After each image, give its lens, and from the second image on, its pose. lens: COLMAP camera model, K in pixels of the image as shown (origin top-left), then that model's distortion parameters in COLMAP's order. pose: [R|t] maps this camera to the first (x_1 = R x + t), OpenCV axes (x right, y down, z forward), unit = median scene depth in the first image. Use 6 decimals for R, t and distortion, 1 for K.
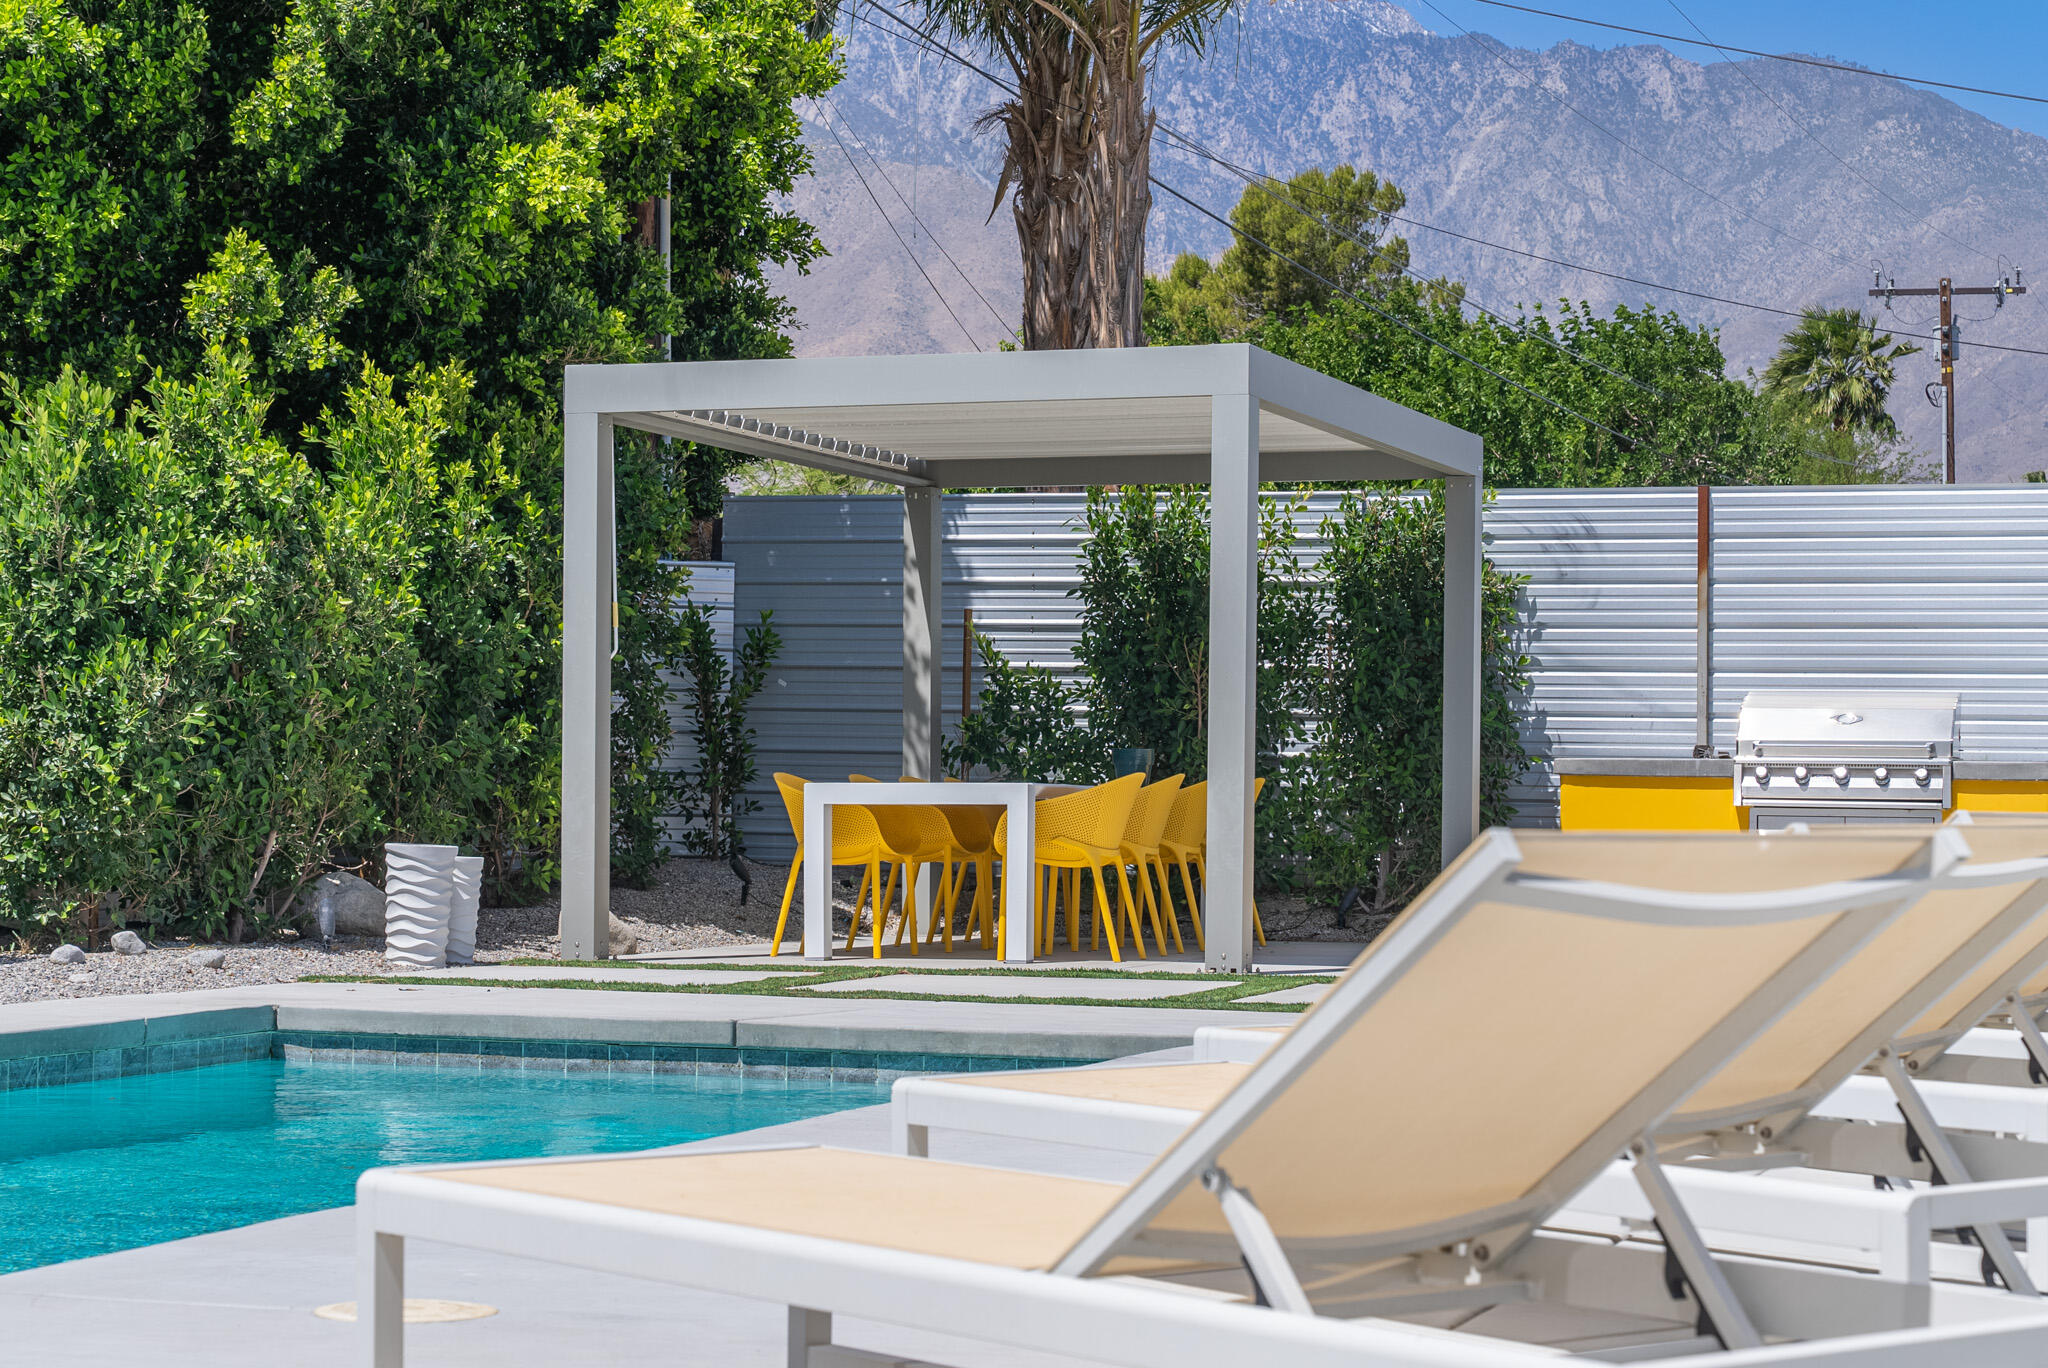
lens RADIAL K [[4128.3, 0, 1024.0], [0, 4128.3, 684.0], [0, 0, 1]] dist [0.022315, -0.031957]
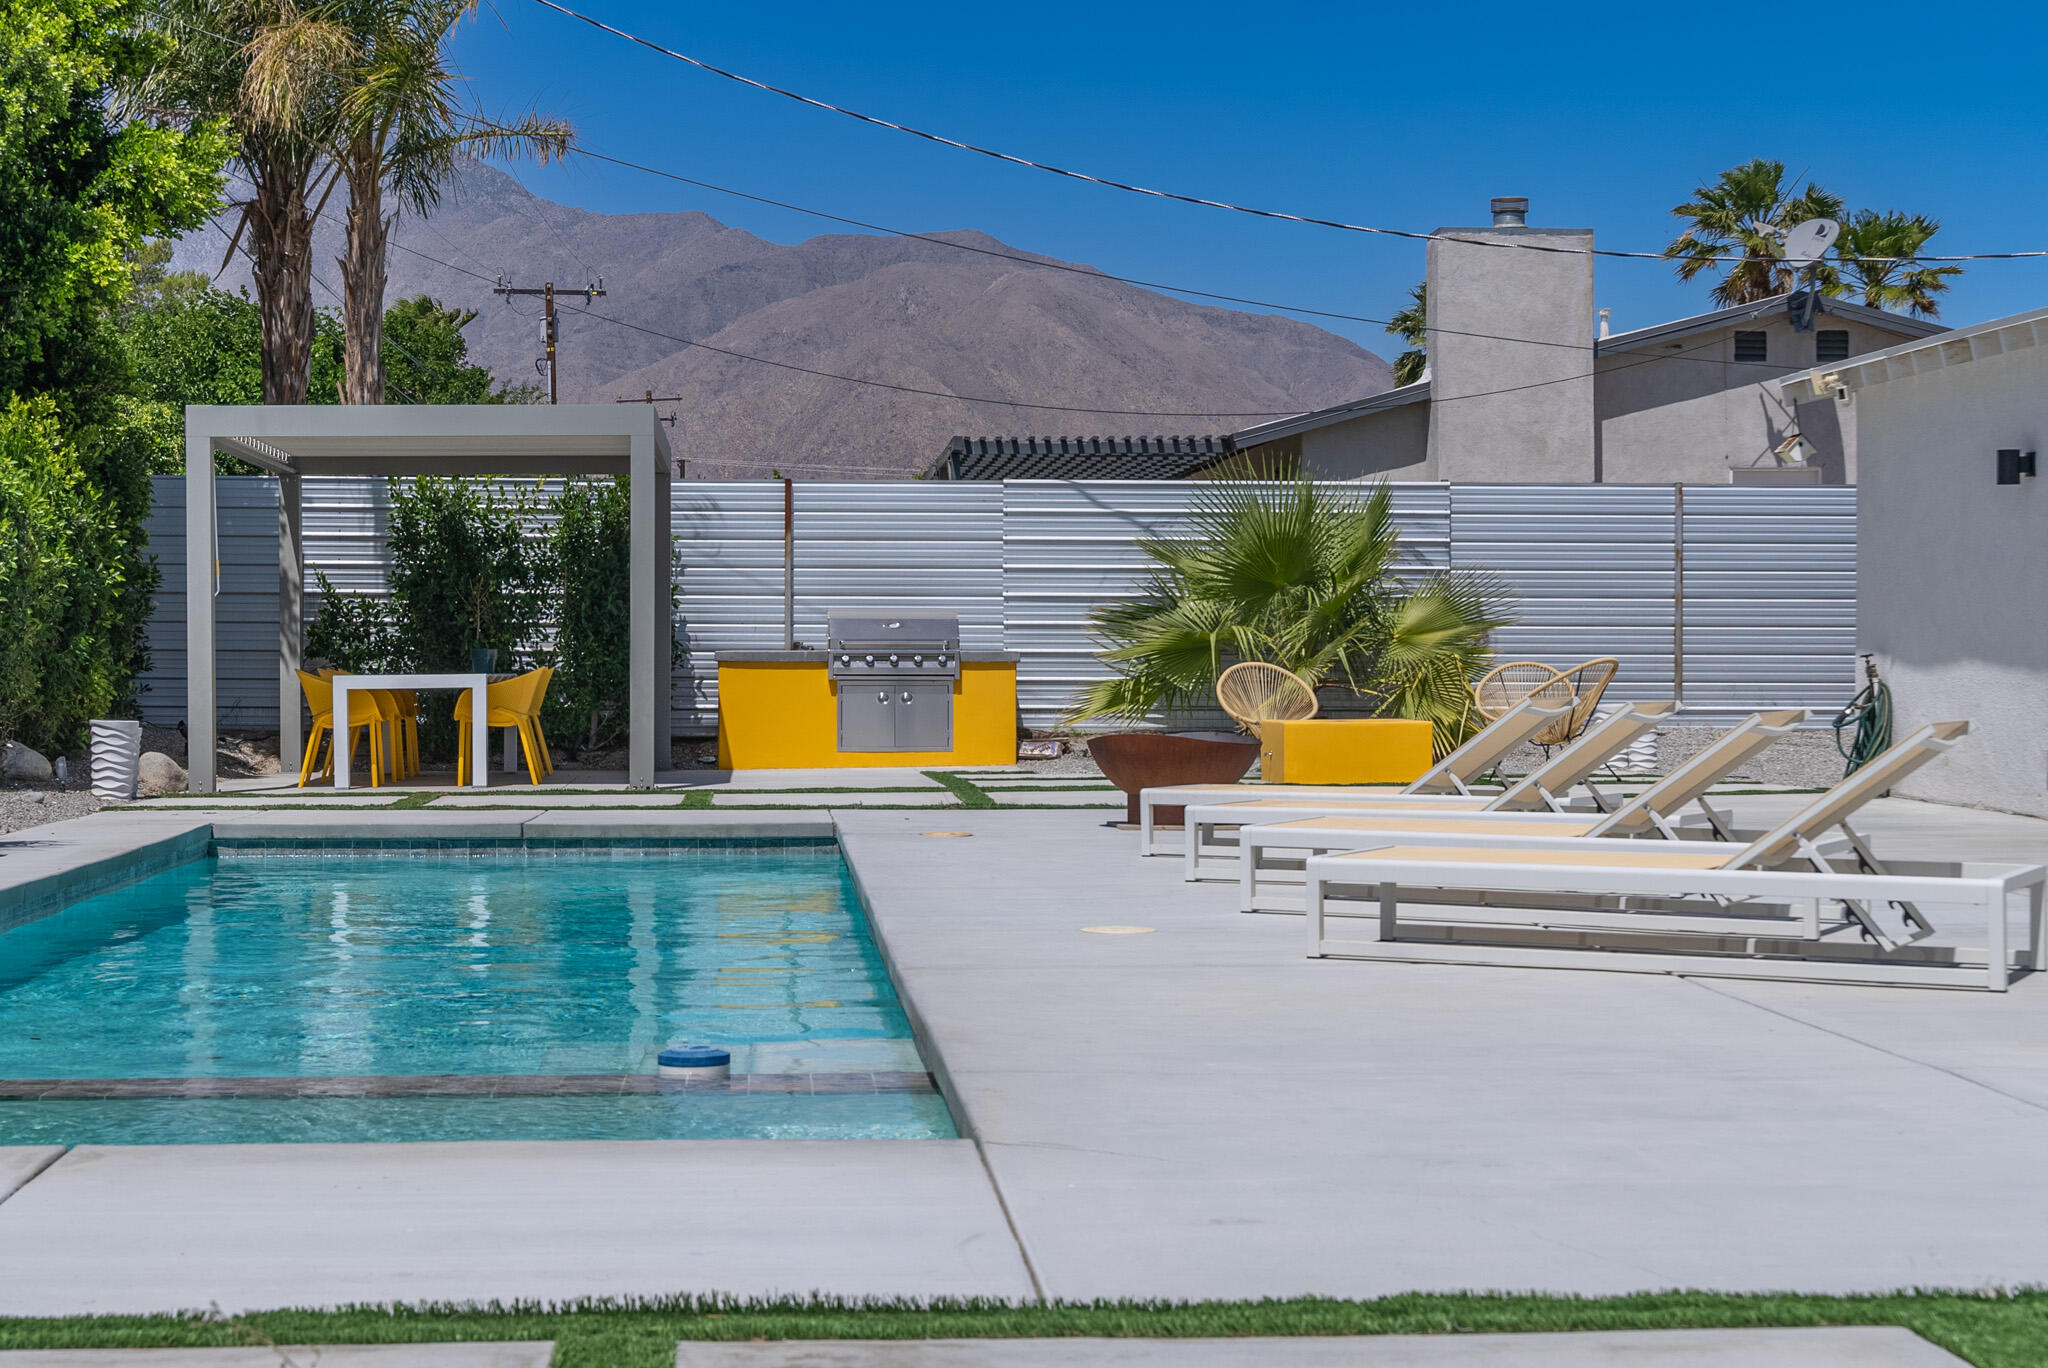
lens RADIAL K [[3205.9, 0, 1024.0], [0, 3205.9, 684.0], [0, 0, 1]] dist [-0.063763, 0.159449]
pose [[0.914991, -0.014754, 0.403204, -0.261884], [-0.000100, 0.999323, 0.036794, -0.014865], [-0.403473, -0.033706, 0.914370, -0.176829]]
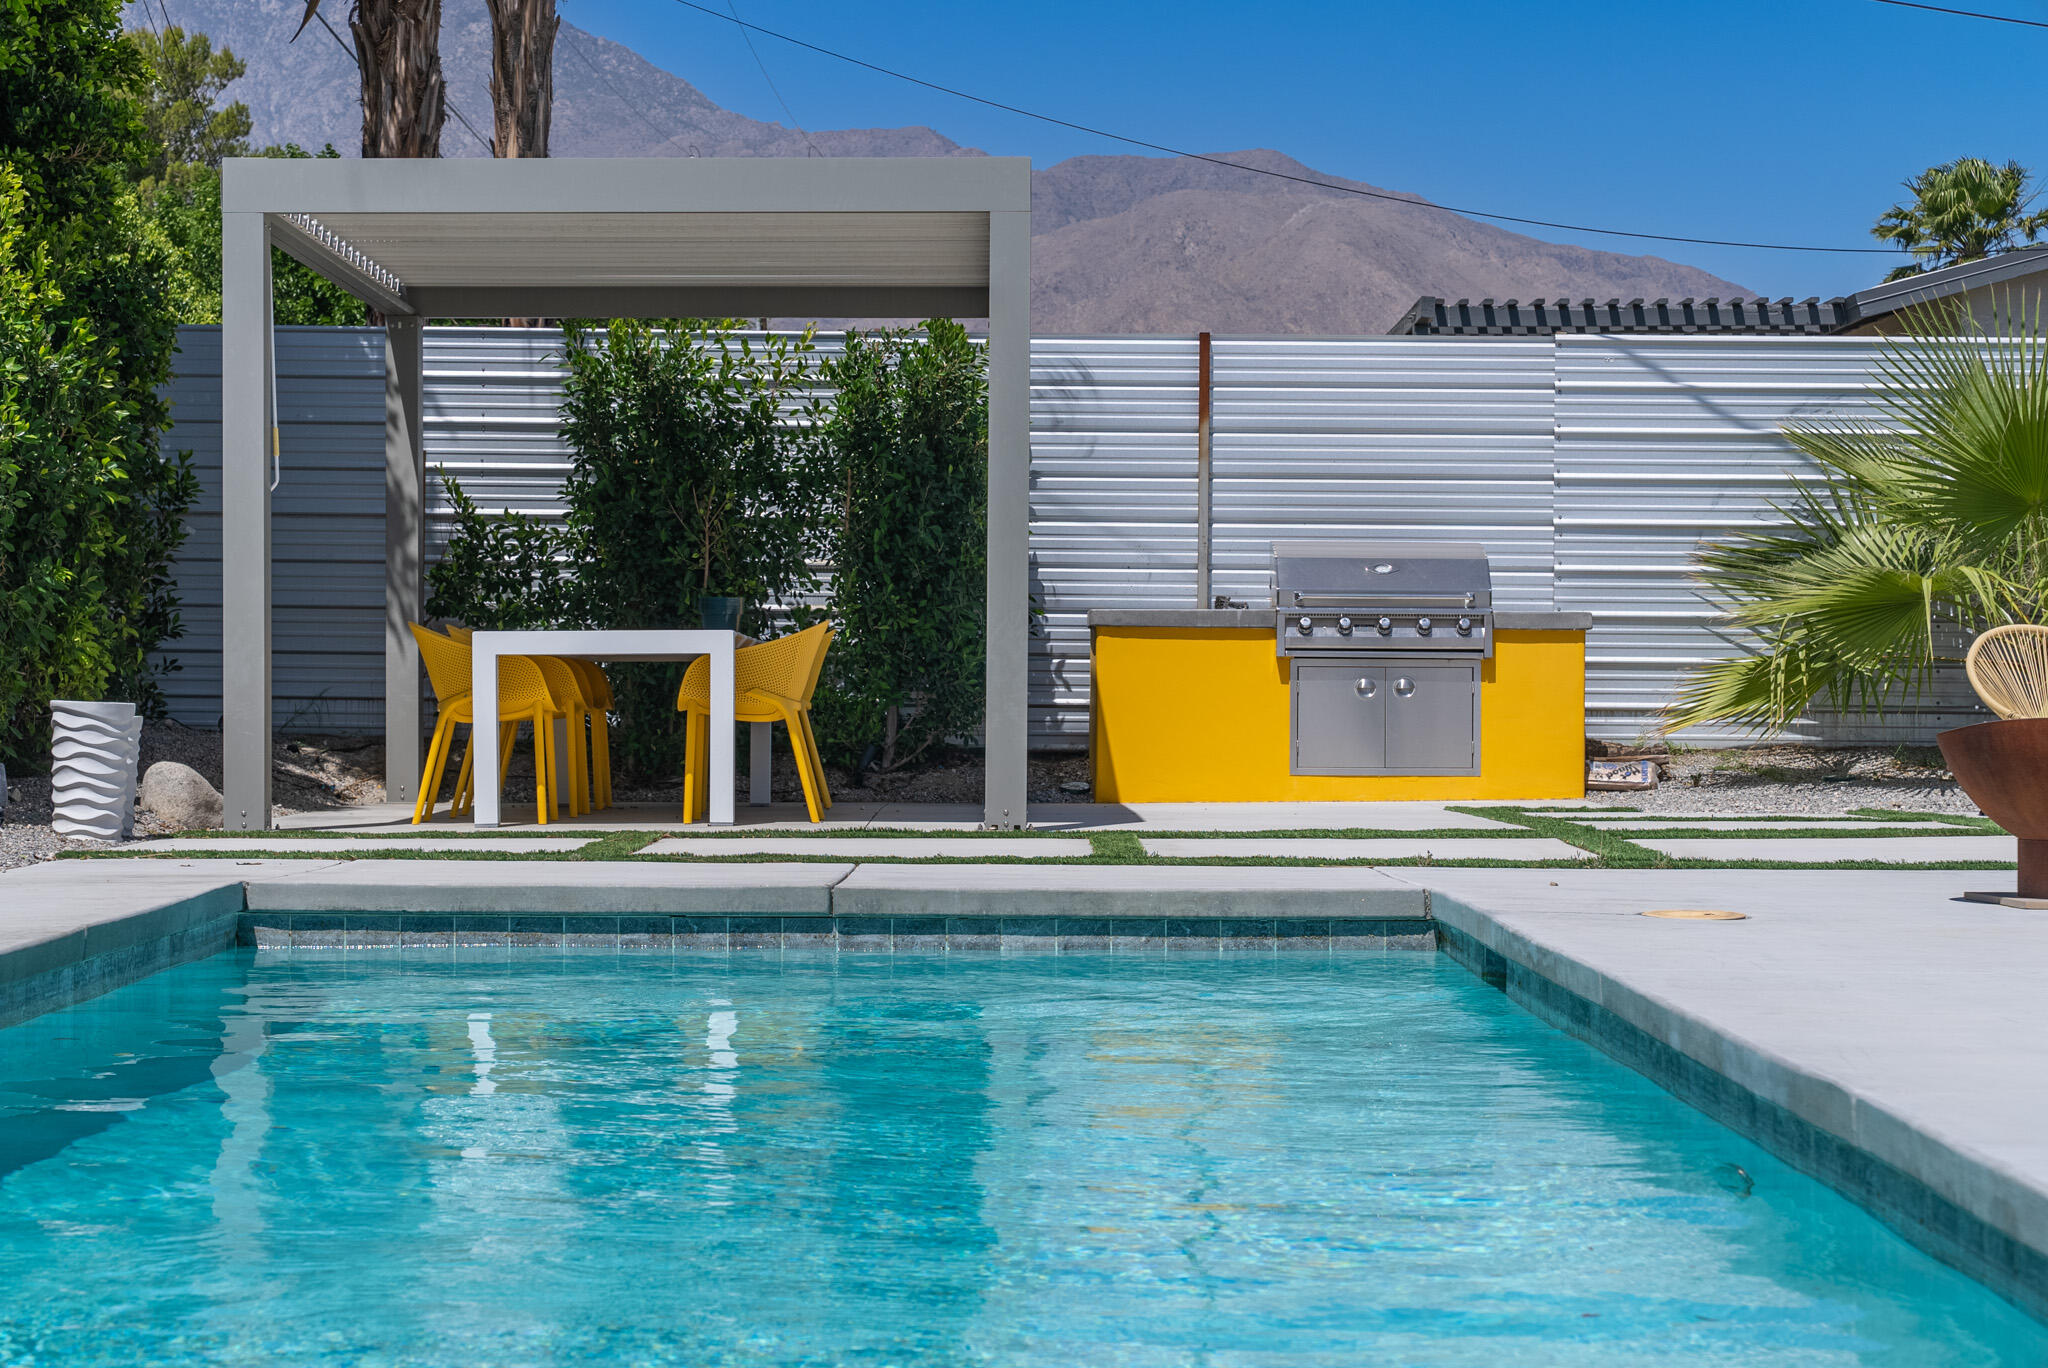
lens RADIAL K [[4036.7, 0, 1024.0], [0, 4036.7, 684.0], [0, 0, 1]] dist [0.014962, 0.016564]
pose [[0.942968, -0.006578, 0.332817, -0.203831], [-0.002892, 0.999605, 0.027949, 0.009141], [-0.332870, -0.027317, 0.942577, 0.111267]]
